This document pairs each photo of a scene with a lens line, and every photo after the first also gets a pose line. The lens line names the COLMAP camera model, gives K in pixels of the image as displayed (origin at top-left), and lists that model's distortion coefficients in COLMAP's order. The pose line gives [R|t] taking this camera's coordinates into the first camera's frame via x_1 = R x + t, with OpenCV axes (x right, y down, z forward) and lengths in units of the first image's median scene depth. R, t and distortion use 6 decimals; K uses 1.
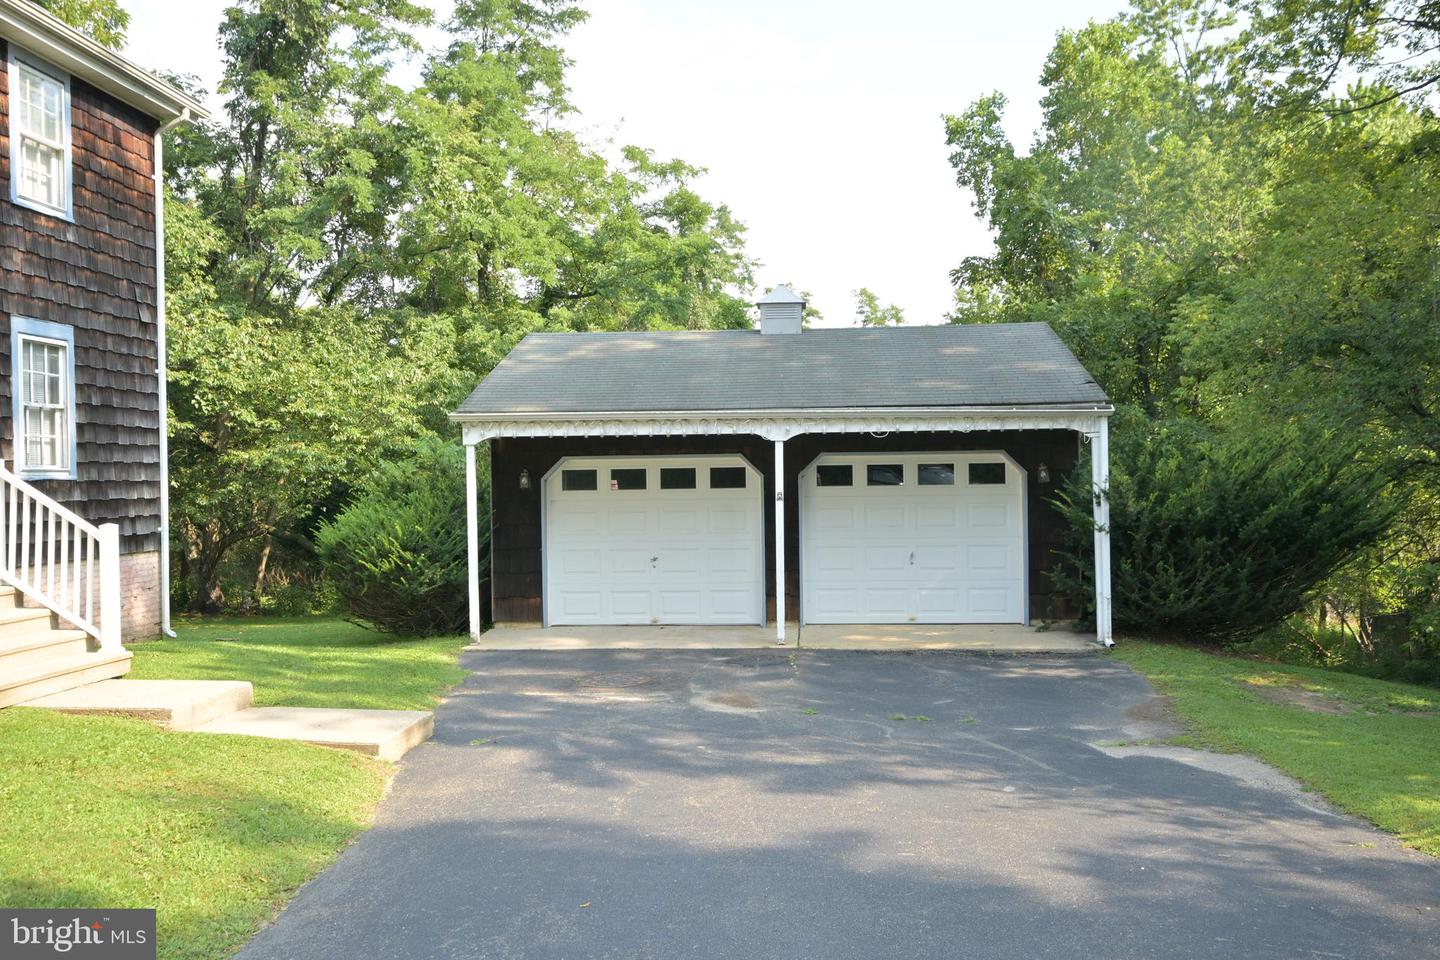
lens RADIAL K [[1237.5, 0, 731.2], [0, 1237.5, 470.8], [0, 0, 1]] dist [0.017604, -0.008994]
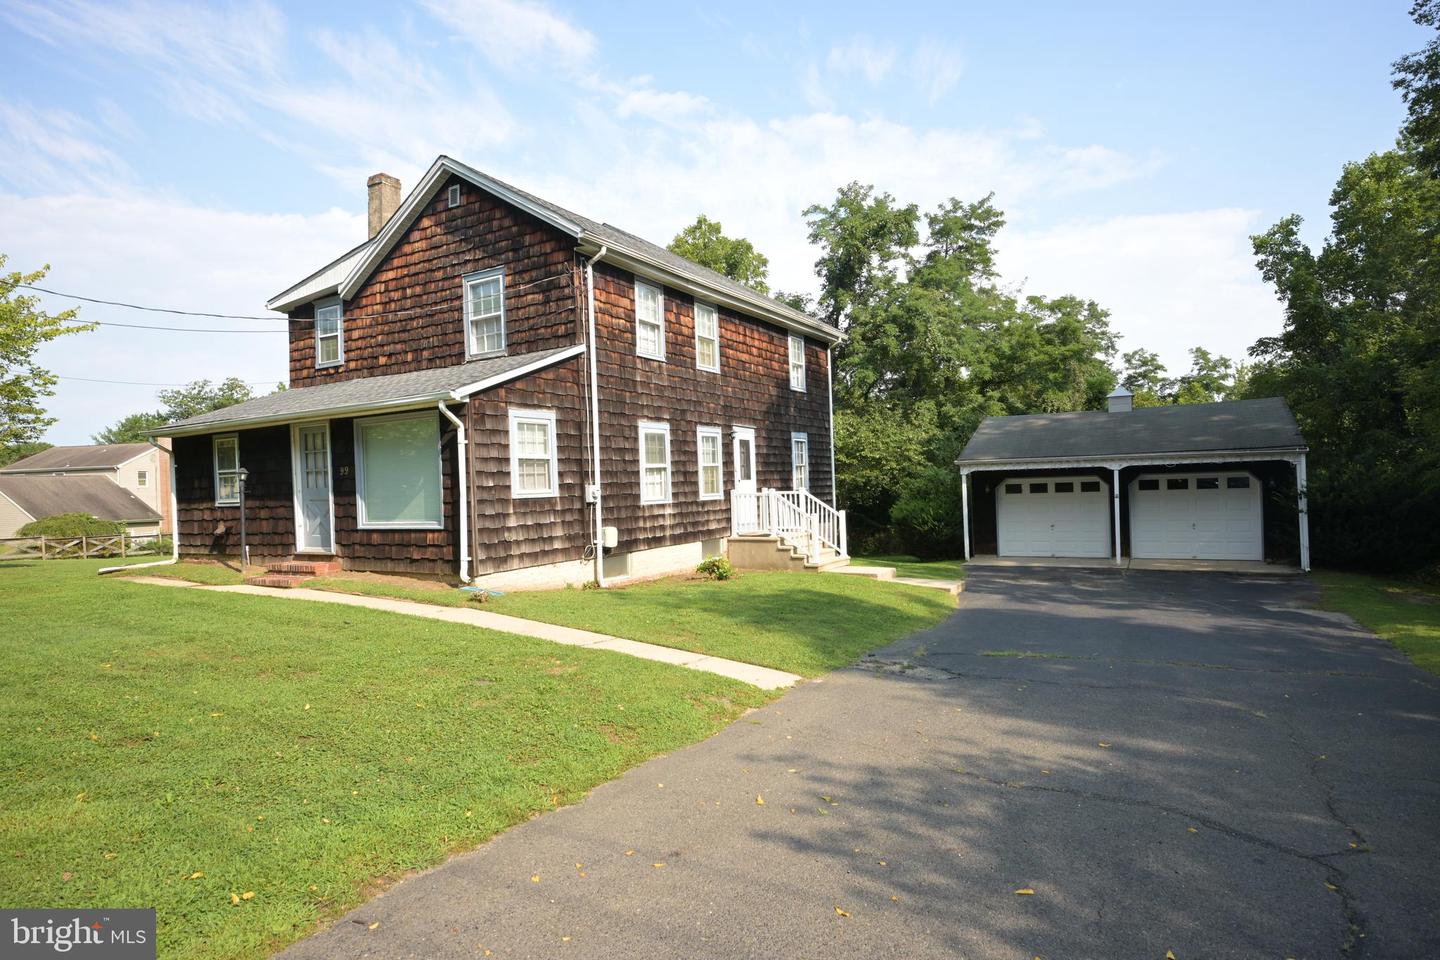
lens RADIAL K [[793.4, 0, 724.7], [0, 793.4, 488.6], [0, 0, 1]] dist [0.003381, -0.002153]
pose [[0.901839, -0.013971, -0.431846, 0.019218], [0.022526, 0.999638, 0.014701, -0.024557], [0.431484, -0.022985, 0.901828, -0.456229]]
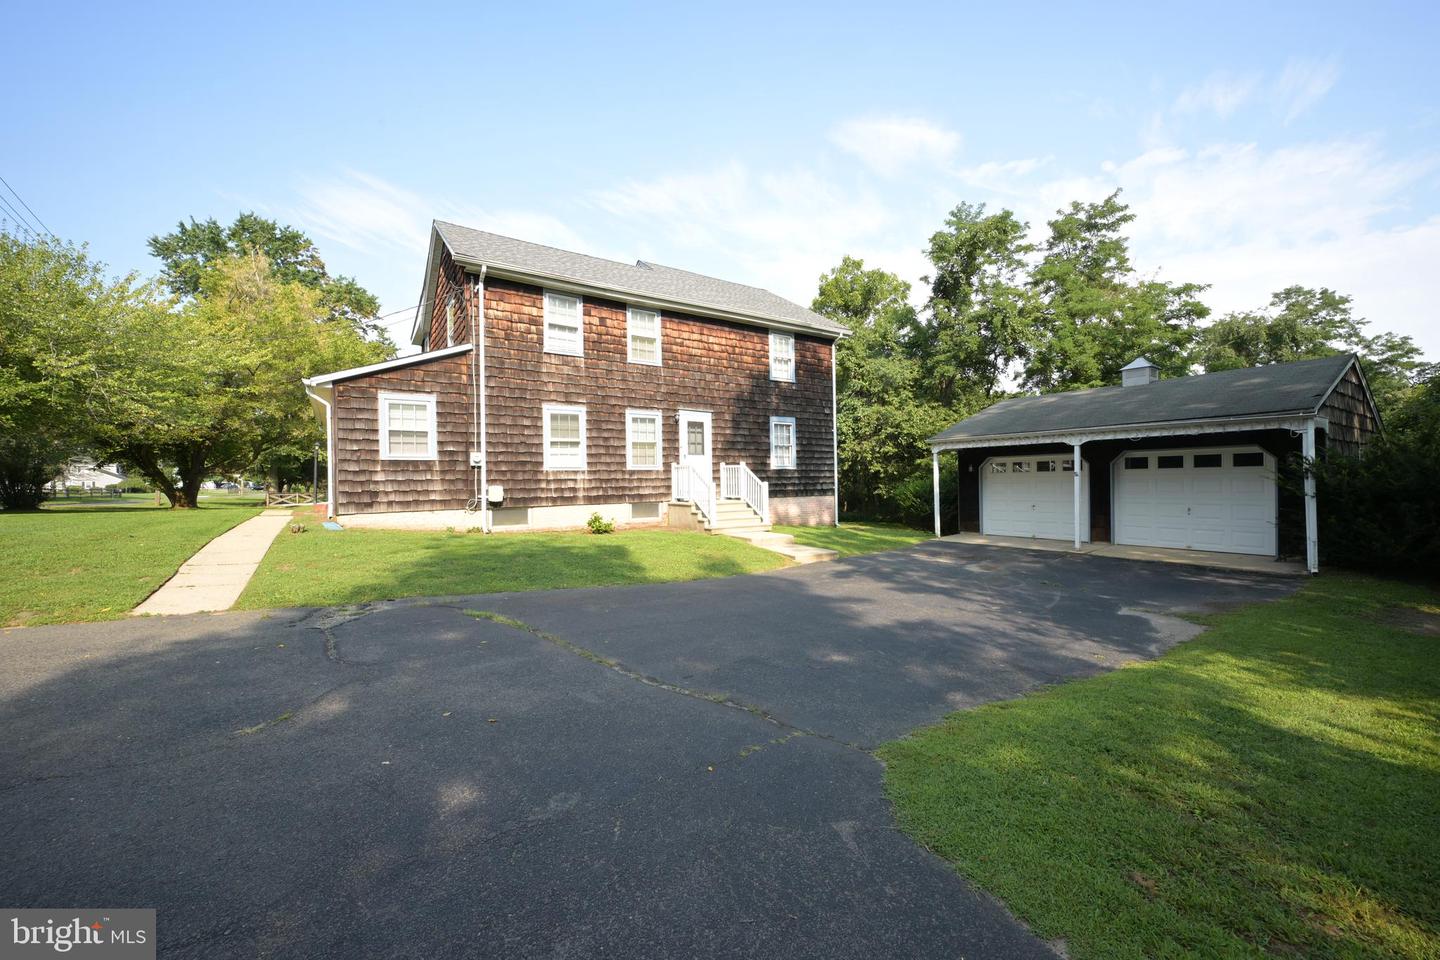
lens RADIAL K [[560.7, 0, 734.9], [0, 560.7, 483.0], [0, 0, 1]] dist [0.003359, -0.000109]
pose [[0.628232, 0.006563, -0.777999, 0.350068], [0.009686, 0.999821, 0.016256, 0.013744], [0.777966, -0.017748, 0.628056, 0.035826]]
